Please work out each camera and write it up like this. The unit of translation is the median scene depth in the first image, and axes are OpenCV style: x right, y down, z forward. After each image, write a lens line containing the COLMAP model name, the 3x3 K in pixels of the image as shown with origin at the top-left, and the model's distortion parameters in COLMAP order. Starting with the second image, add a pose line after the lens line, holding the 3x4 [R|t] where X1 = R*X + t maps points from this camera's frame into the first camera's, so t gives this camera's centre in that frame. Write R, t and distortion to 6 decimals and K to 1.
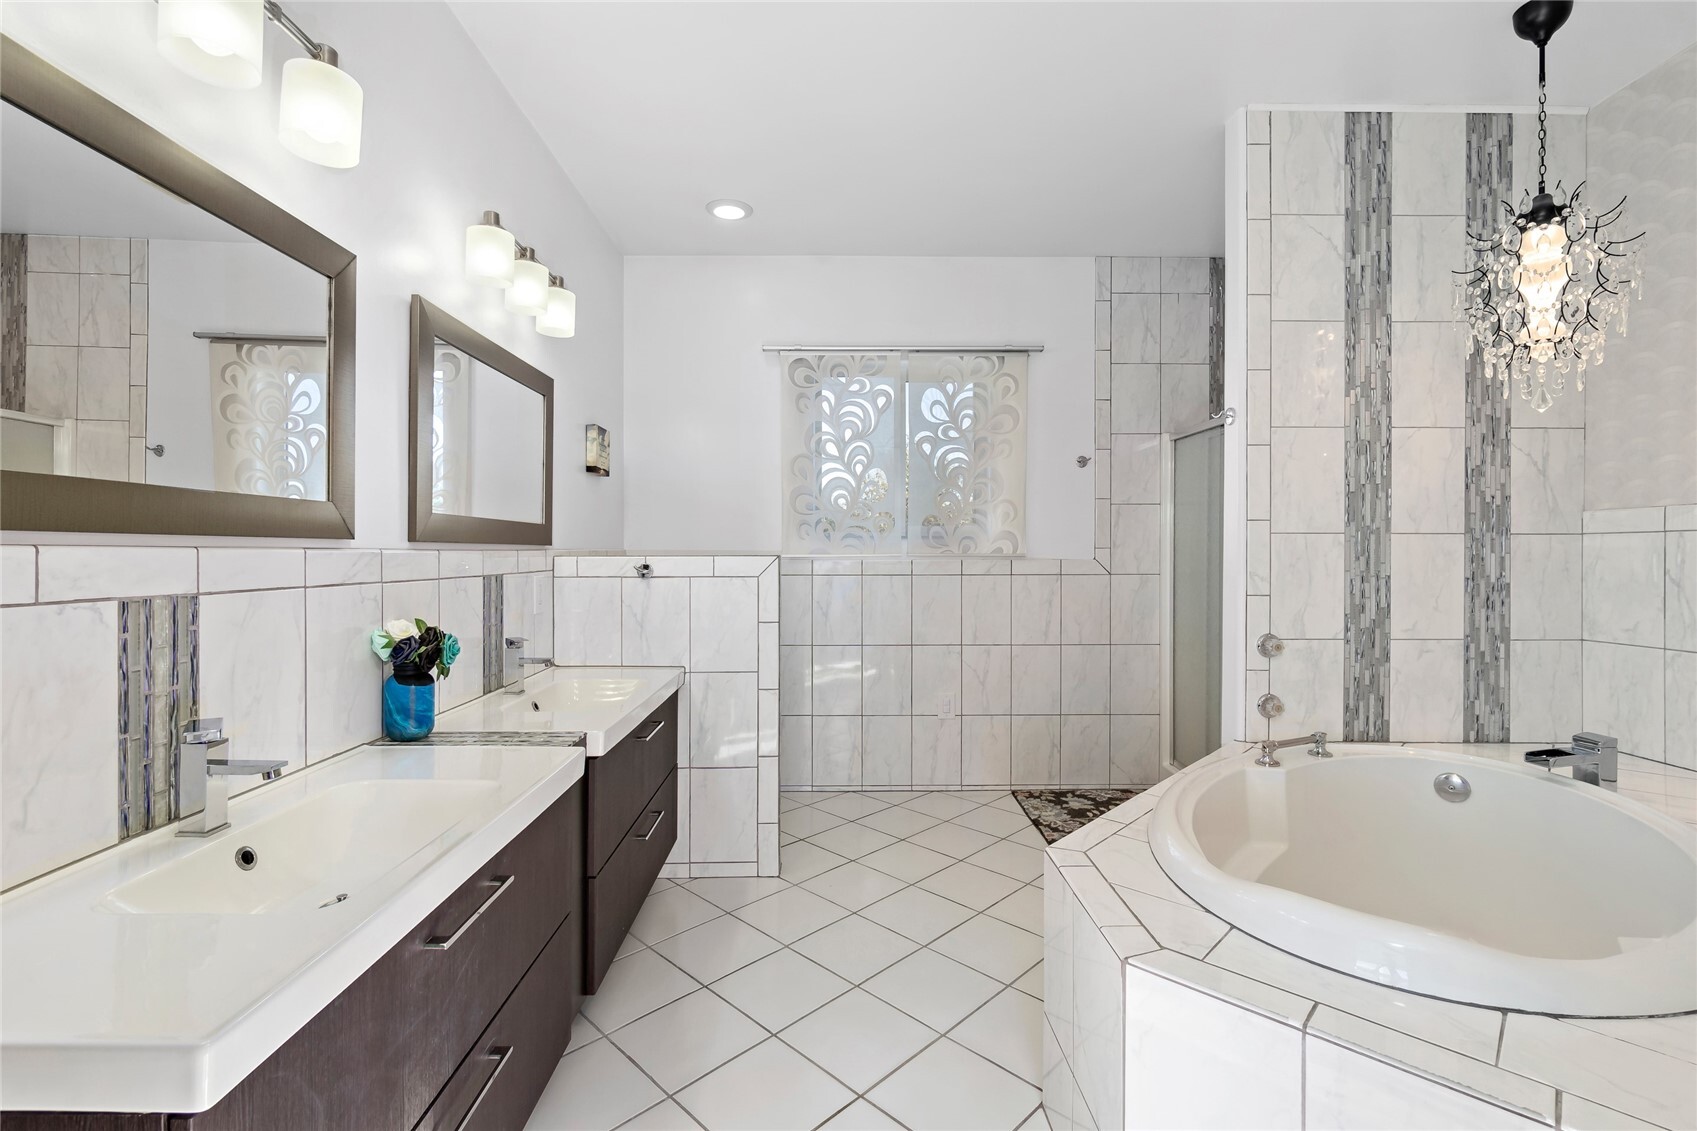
lens RADIAL K [[718.0, 0, 844.1], [0, 718.0, 554.5], [0, 0, 1]] dist [0.000710, 0.000134]
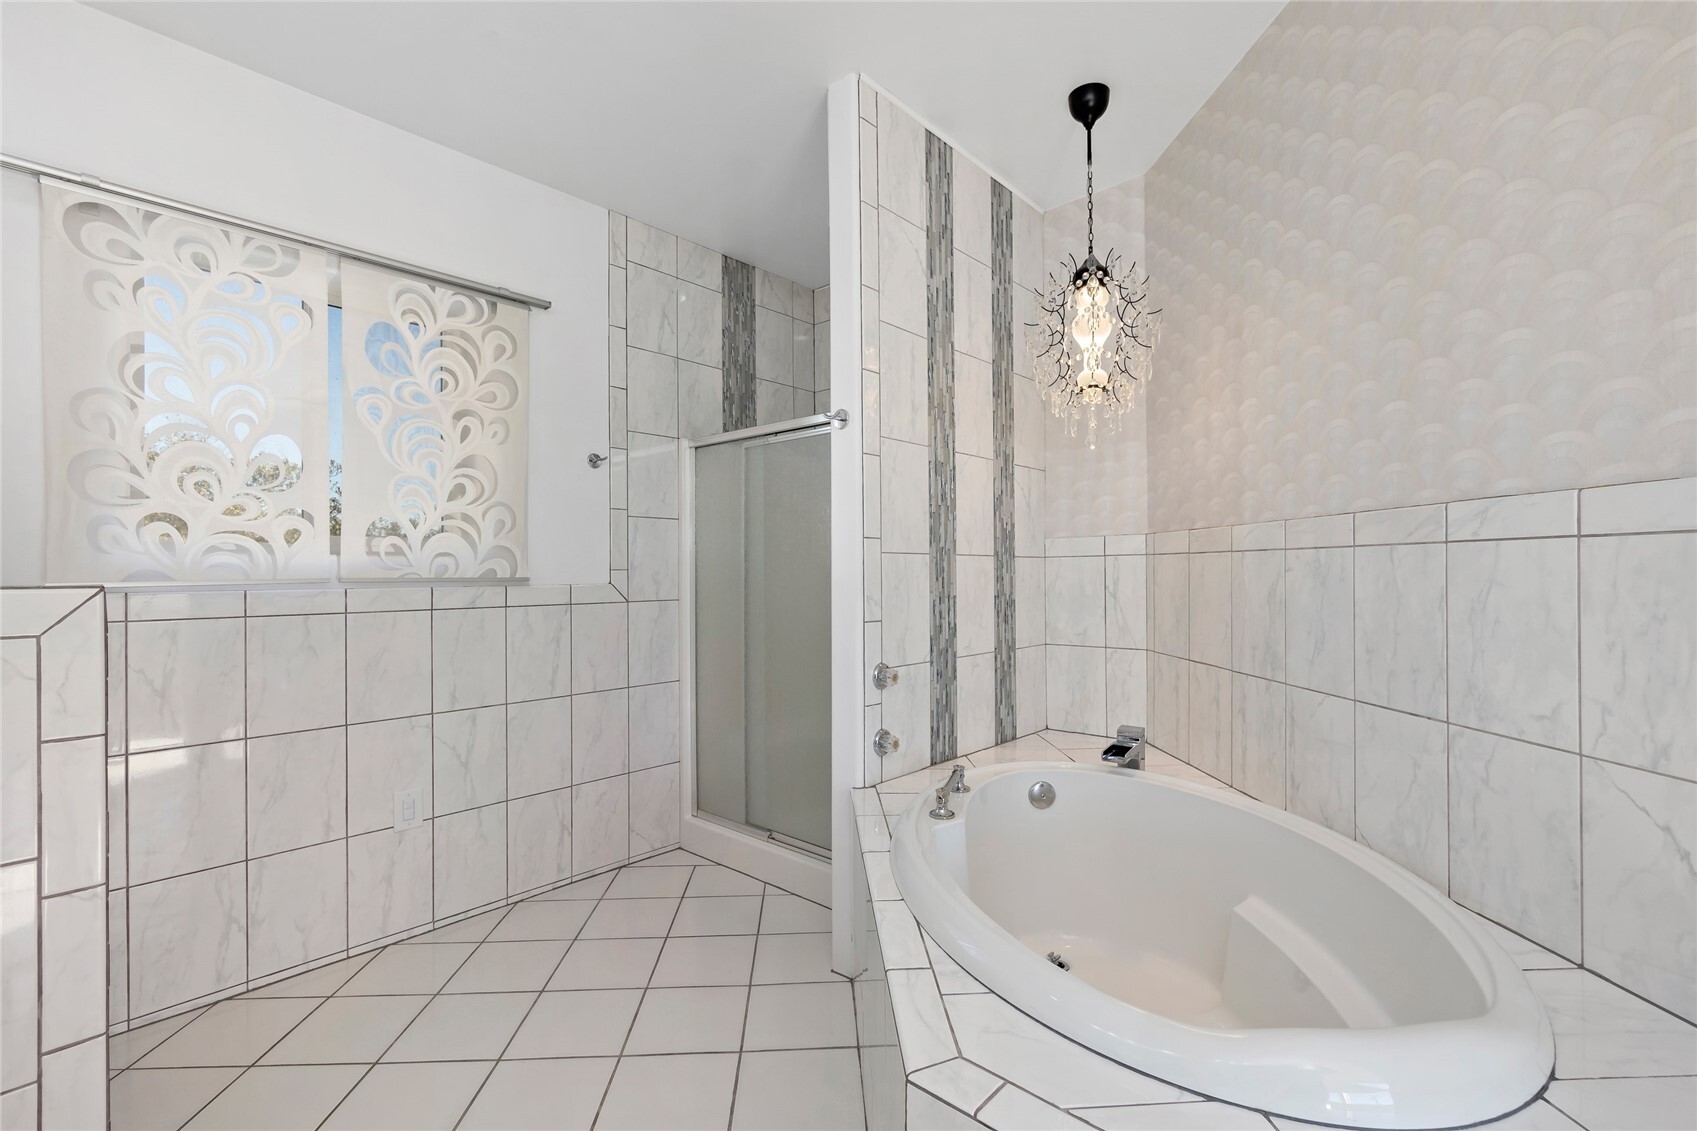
lens RADIAL K [[741.9, 0, 845.4], [0, 741.9, 571.4], [0, 0, 1]] dist [-0.003799, 0.000101]
pose [[0.686780, -0.002629, 0.726861, -0.121268], [0.008212, 0.999958, -0.004142, -0.002152], [-0.726819, 0.008814, 0.686772, 0.383937]]
